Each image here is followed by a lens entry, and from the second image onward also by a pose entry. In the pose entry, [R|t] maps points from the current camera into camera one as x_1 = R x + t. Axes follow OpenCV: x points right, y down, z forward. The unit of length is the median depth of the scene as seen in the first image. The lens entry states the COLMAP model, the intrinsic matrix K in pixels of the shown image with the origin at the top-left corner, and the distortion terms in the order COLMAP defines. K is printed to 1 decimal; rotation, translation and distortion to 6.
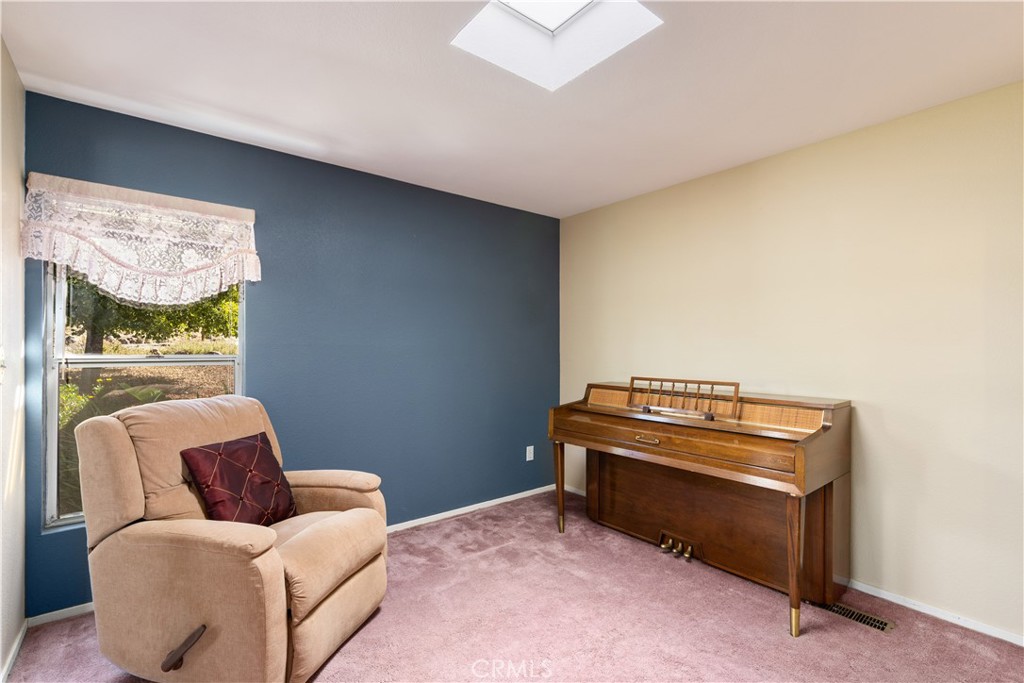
lens RADIAL K [[462.9, 0, 513.8], [0, 462.9, 342.4], [0, 0, 1]] dist [-0.000898, 0.000912]
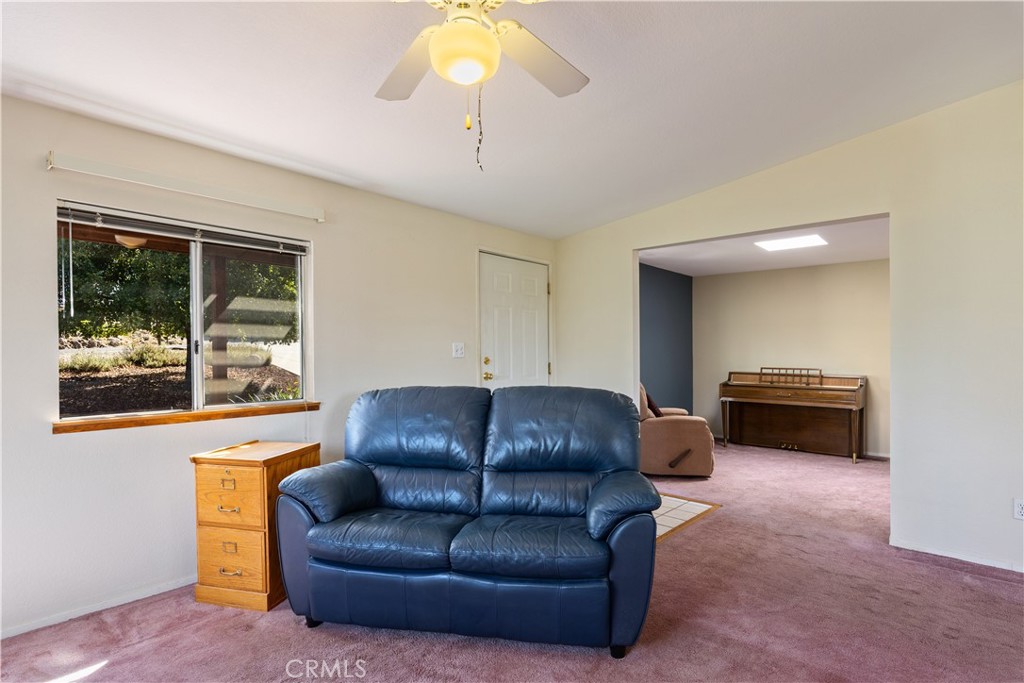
lens RADIAL K [[518.3, 0, 504.0], [0, 518.3, 349.8], [0, 0, 1]] dist [-0.003561, 0.000060]
pose [[0.986250, 0.003516, 0.165224, -1.528196], [-0.004566, 0.999972, 0.005975, -0.014638], [-0.165199, -0.006647, 0.986238, -1.297296]]
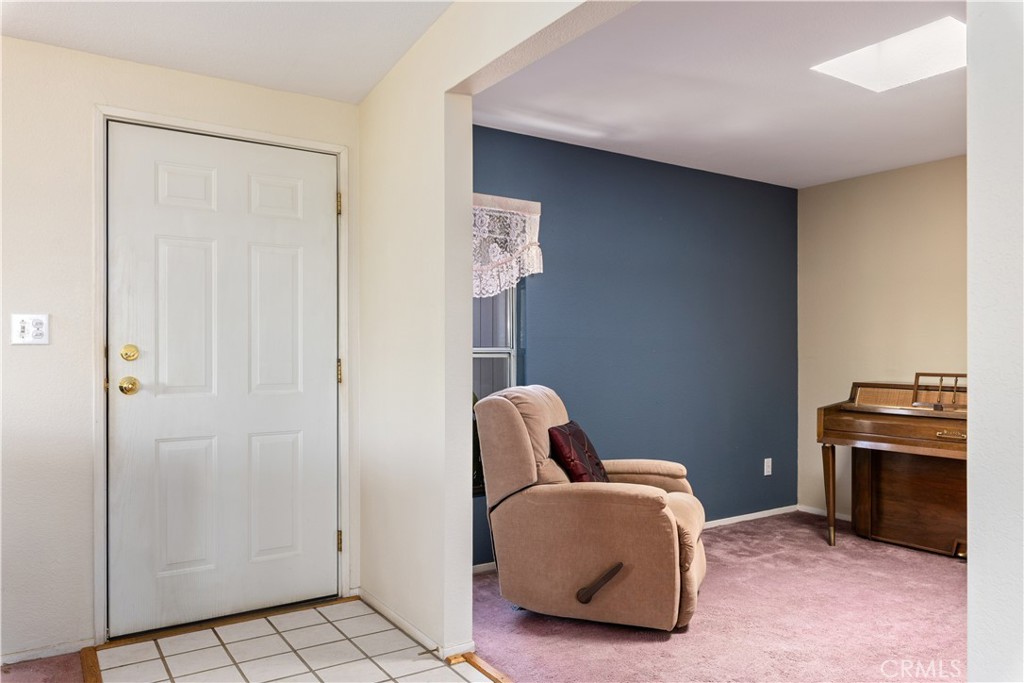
lens RADIAL K [[732.4, 0, 516.3], [0, 732.4, 346.3], [0, 0, 1]] dist [0.007600, 0.003381]
pose [[0.996809, -0.000384, -0.079828, -0.512626], [0.000523, 0.999998, 0.001728, 0.024091], [0.079828, -0.001764, 0.996807, -0.615164]]
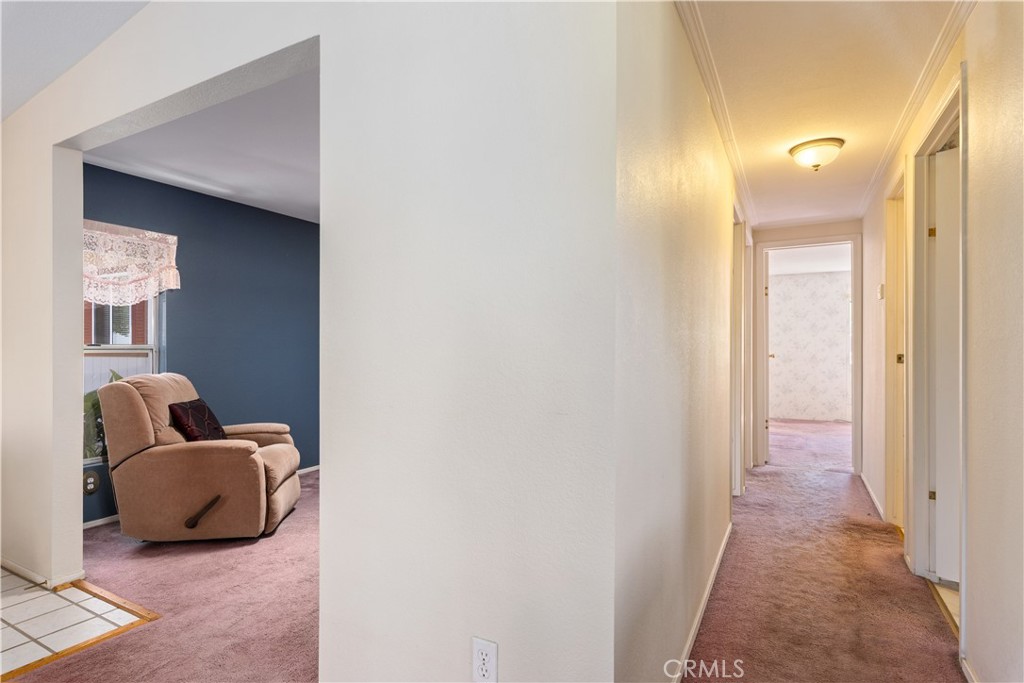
lens RADIAL K [[518.3, 0, 518.8], [0, 518.3, 344.2], [0, 0, 1]] dist [-0.003561, 0.000060]
pose [[0.917131, 0.000022, 0.398587, -0.266259], [-0.000620, 0.999999, 0.001372, 0.024978], [-0.398586, -0.001506, 0.917130, -0.803827]]
